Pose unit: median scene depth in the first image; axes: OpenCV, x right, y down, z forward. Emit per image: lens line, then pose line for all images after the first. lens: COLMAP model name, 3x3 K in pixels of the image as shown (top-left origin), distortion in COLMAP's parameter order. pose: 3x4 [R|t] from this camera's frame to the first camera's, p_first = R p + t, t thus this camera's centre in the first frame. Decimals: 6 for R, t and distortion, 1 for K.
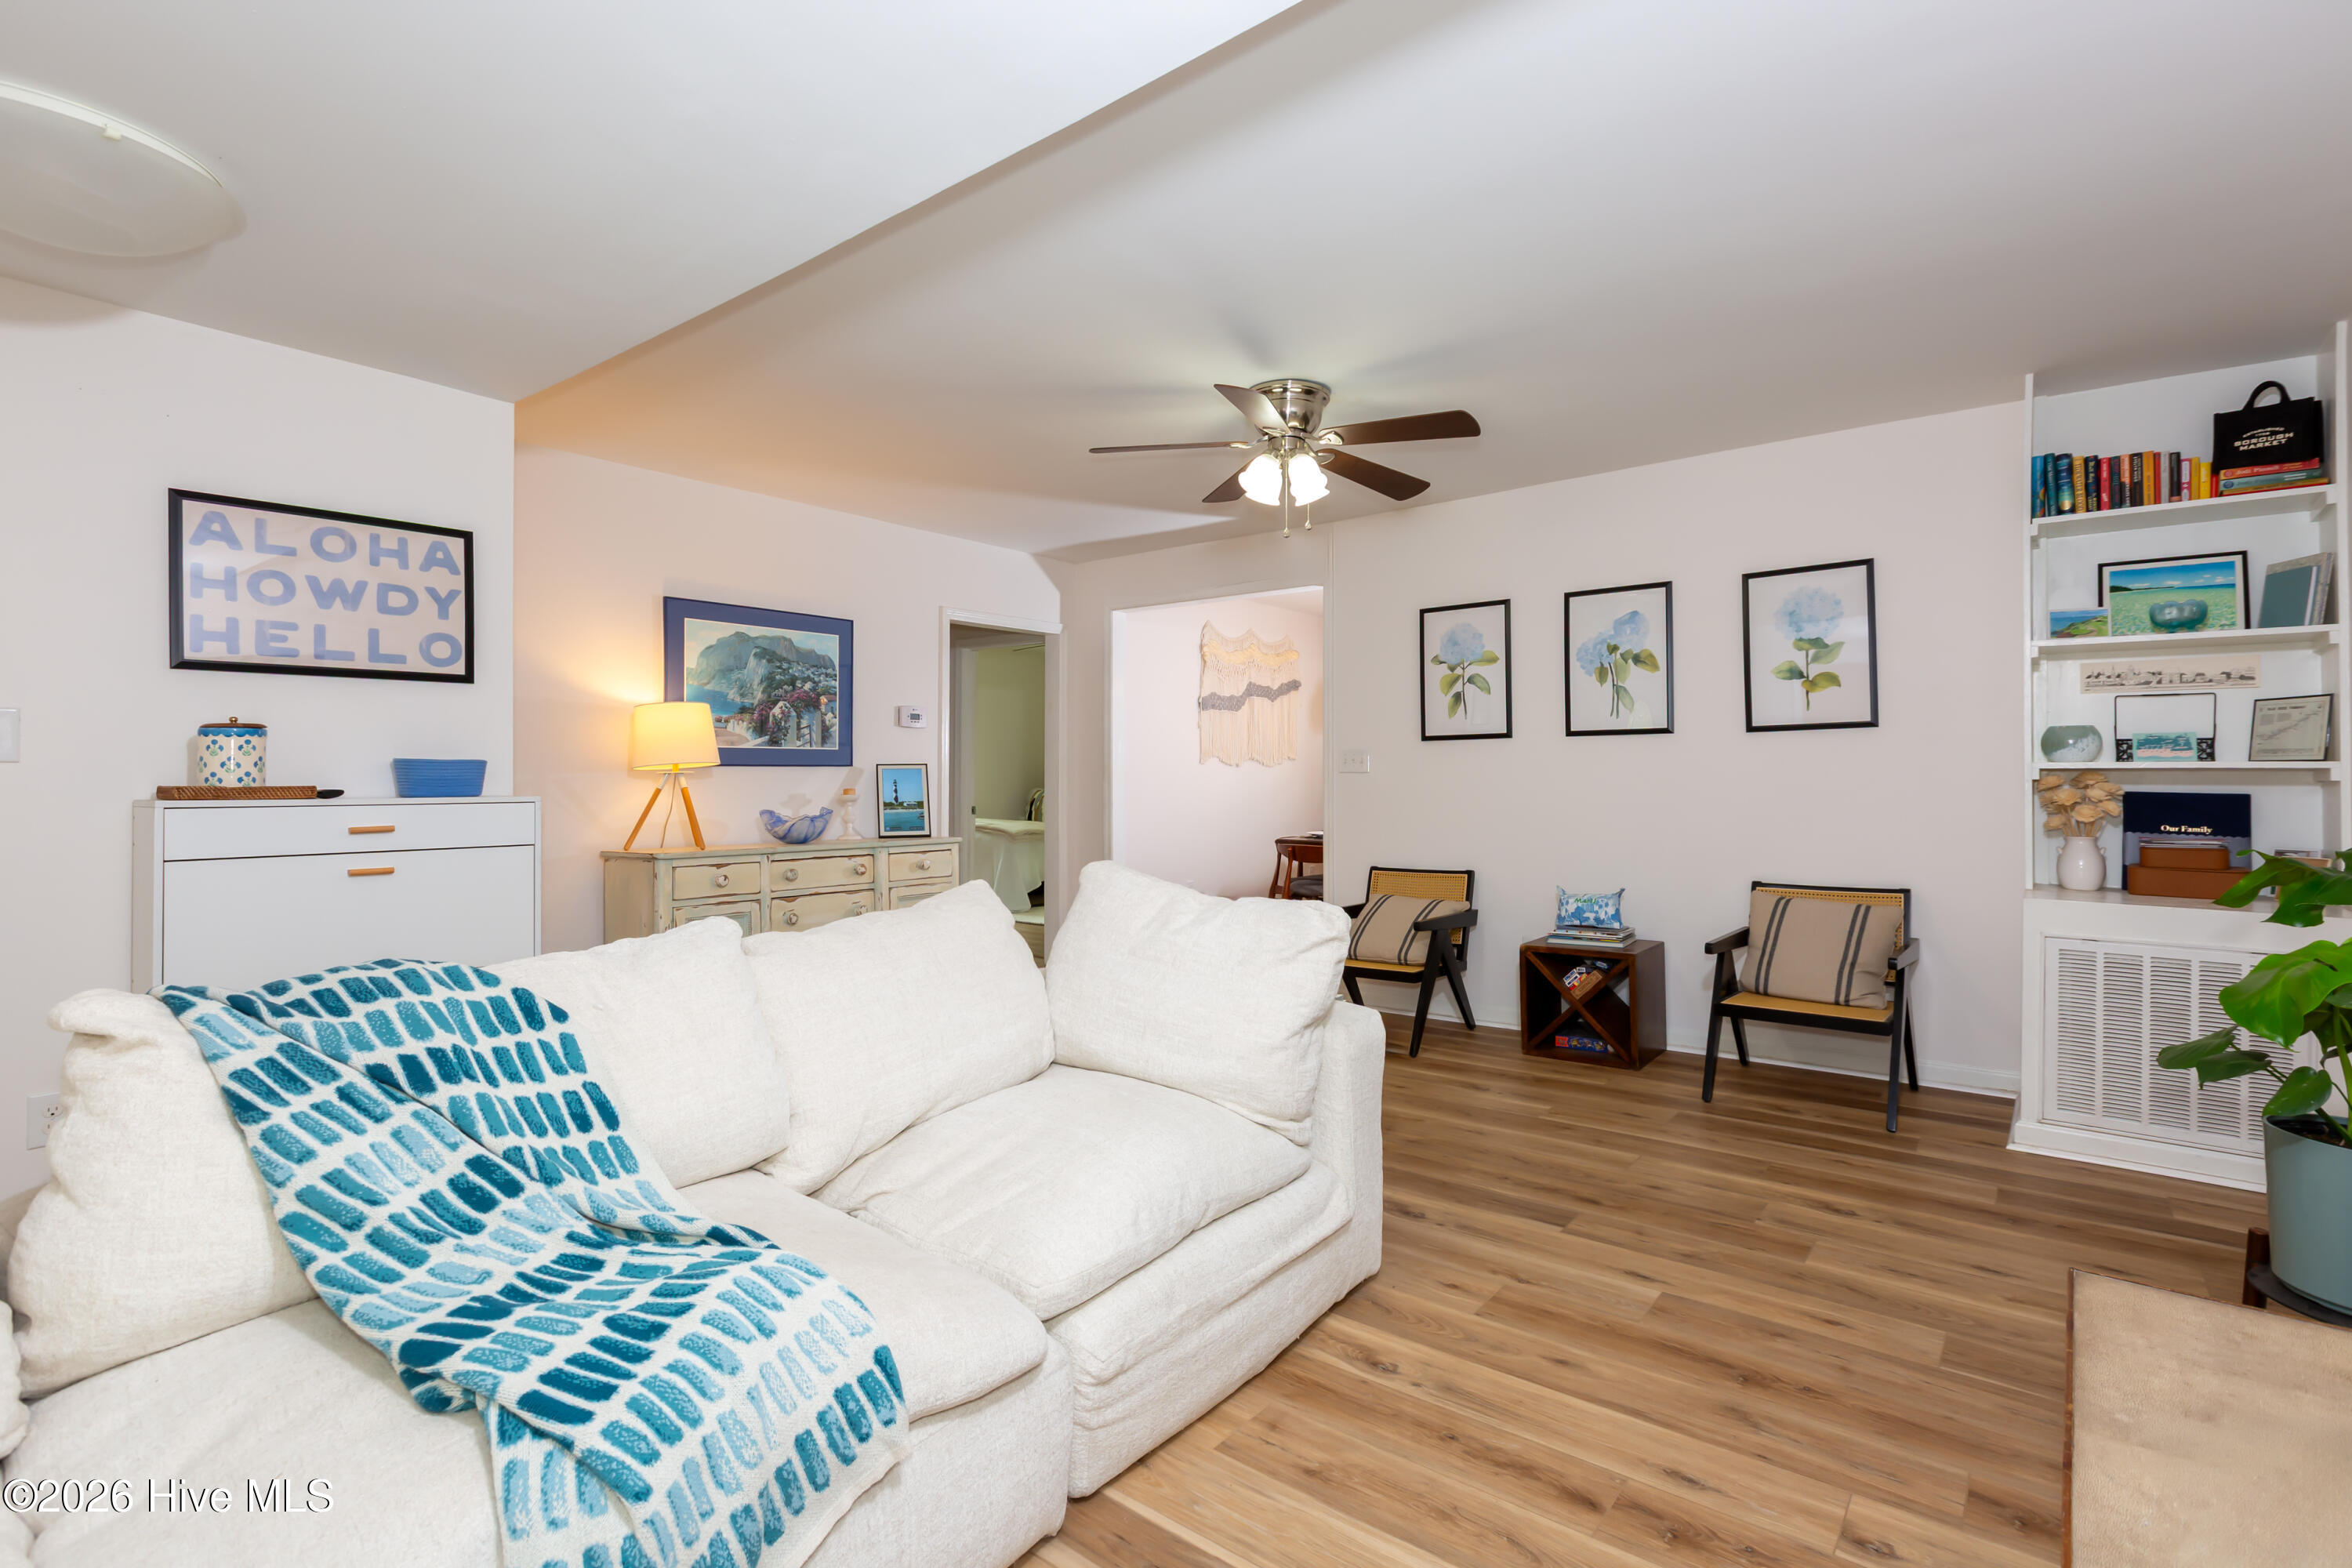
lens RADIAL K [[1104.8, 0, 1169.1], [0, 1104.8, 775.6], [0, 0, 1]] dist [0.005233, 0.000936]
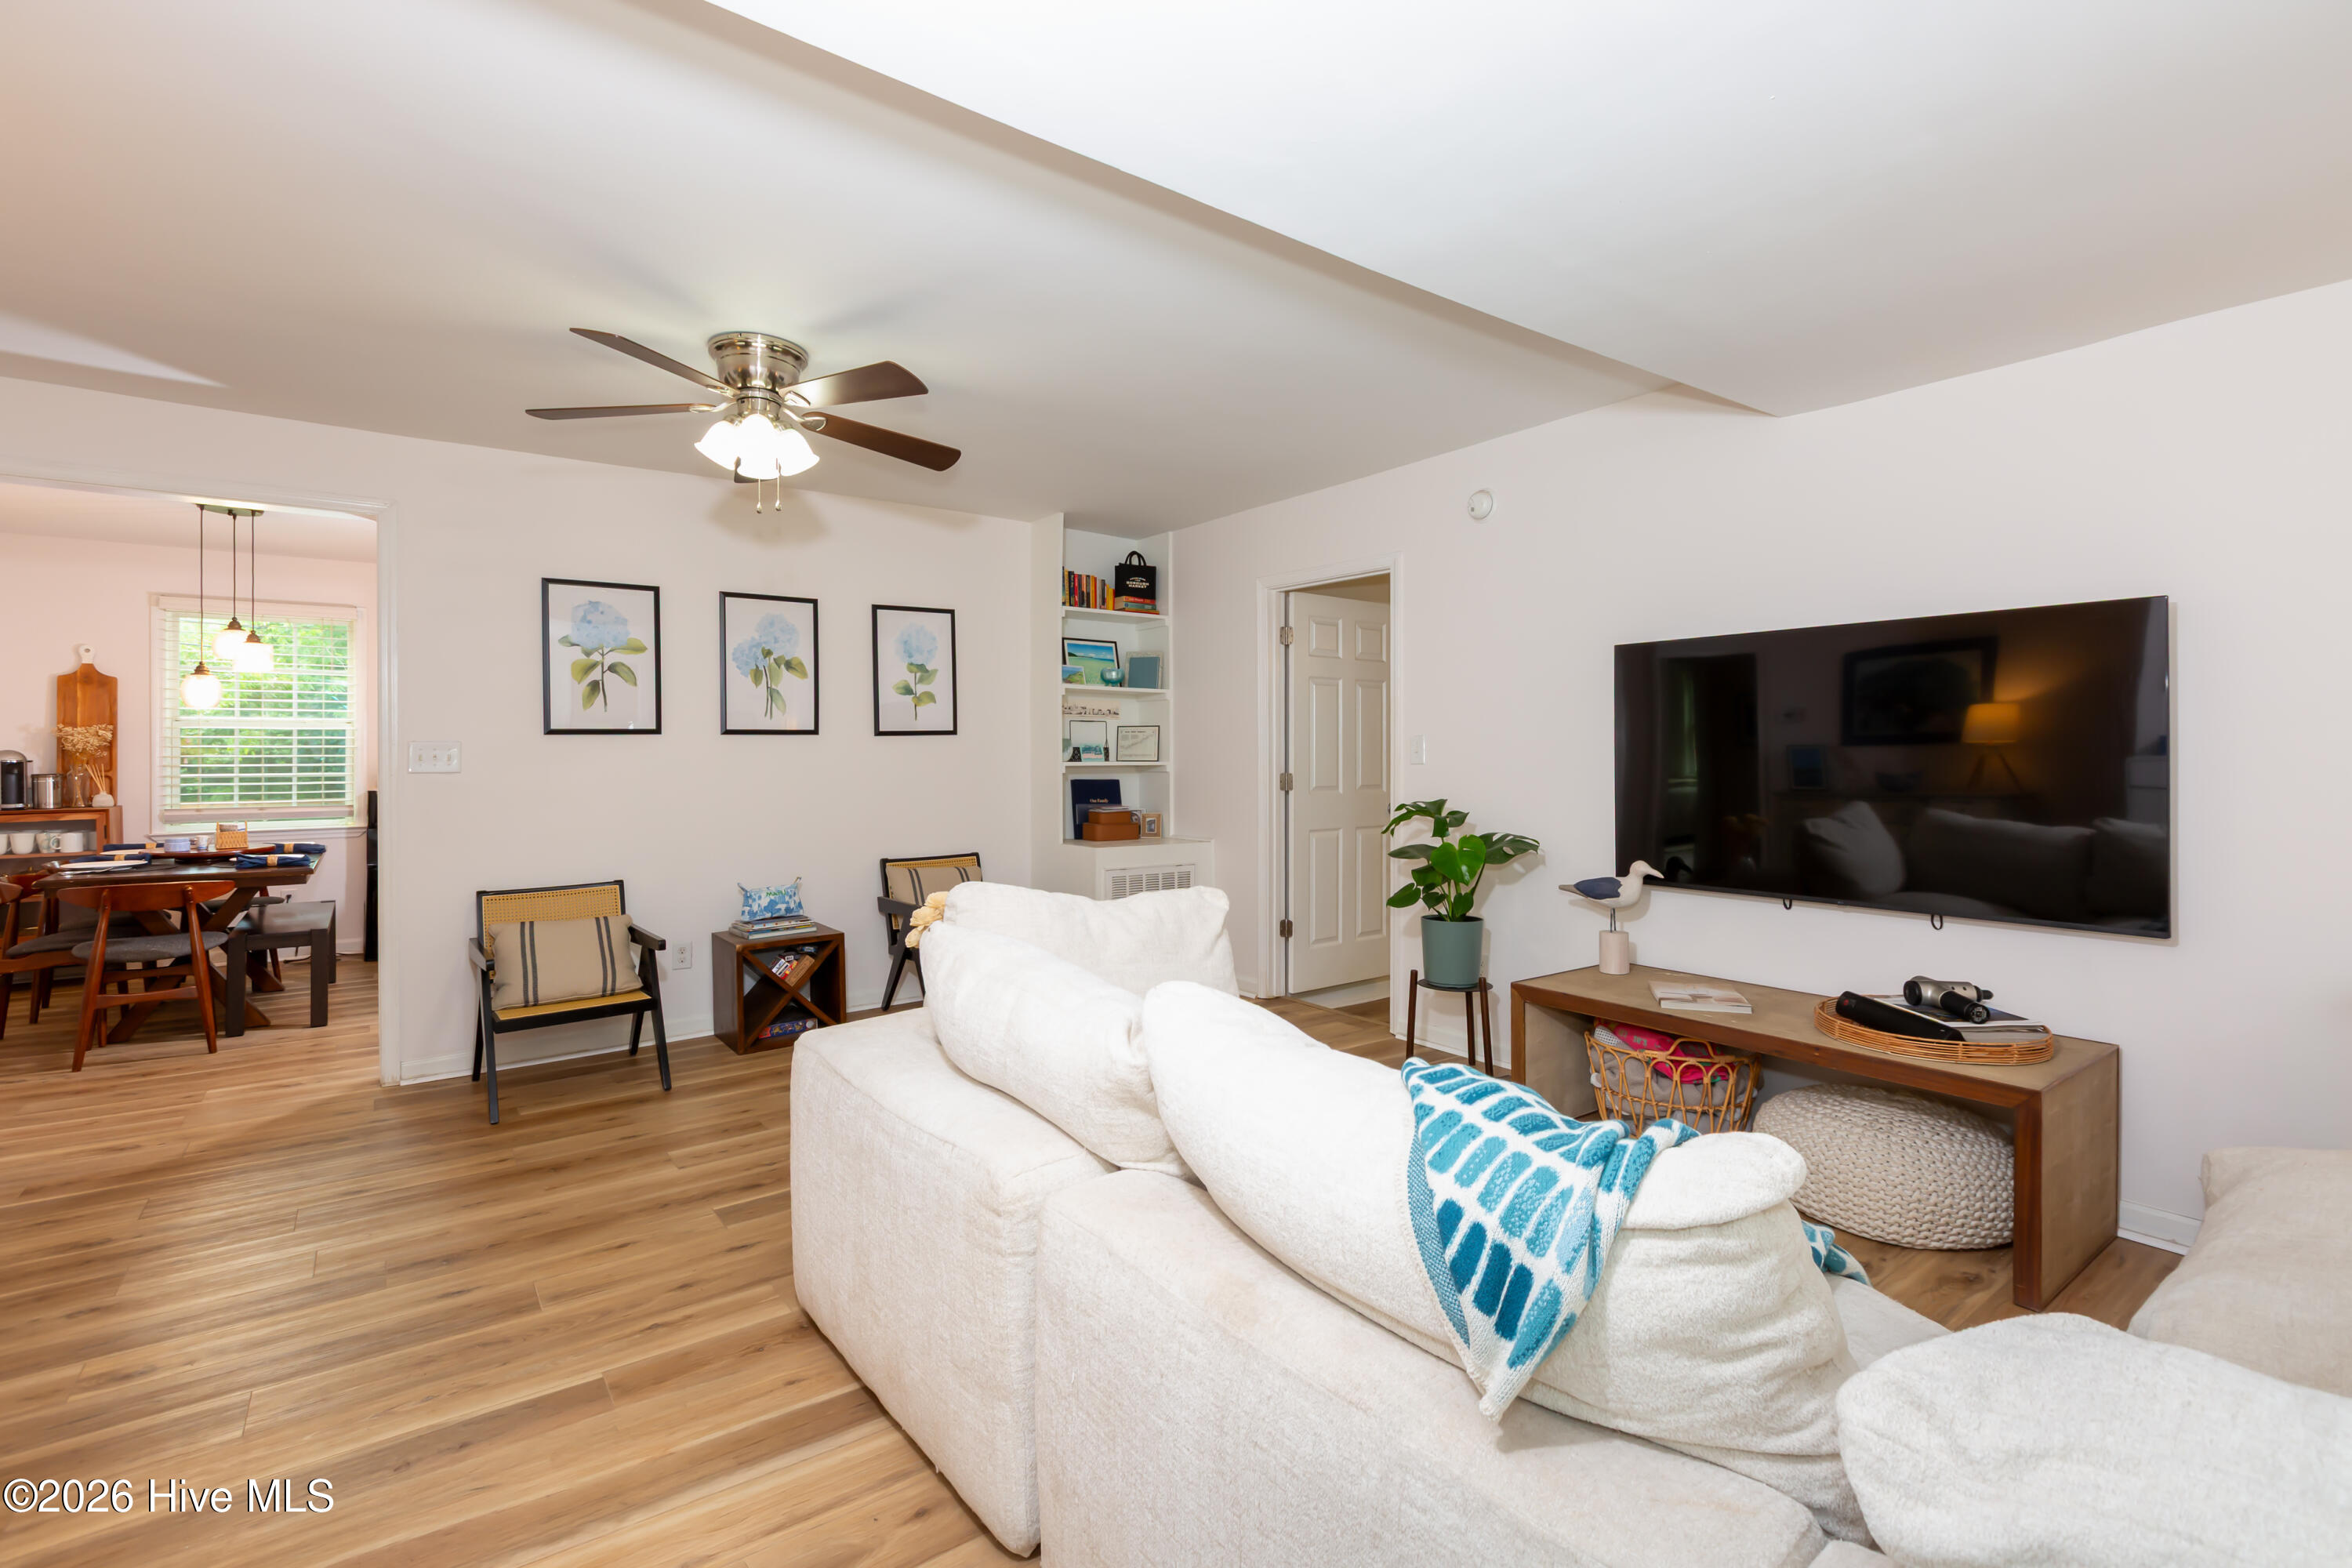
lens RADIAL K [[1104.8, 0, 1169.8], [0, 1104.8, 776.0], [0, 0, 1]] dist [0.005233, 0.000936]
pose [[0.217802, -0.007377, 0.975965, -0.604697], [0.014270, 0.999889, 0.004373, 0.003709], [-0.975889, 0.012975, 0.217883, 0.441026]]
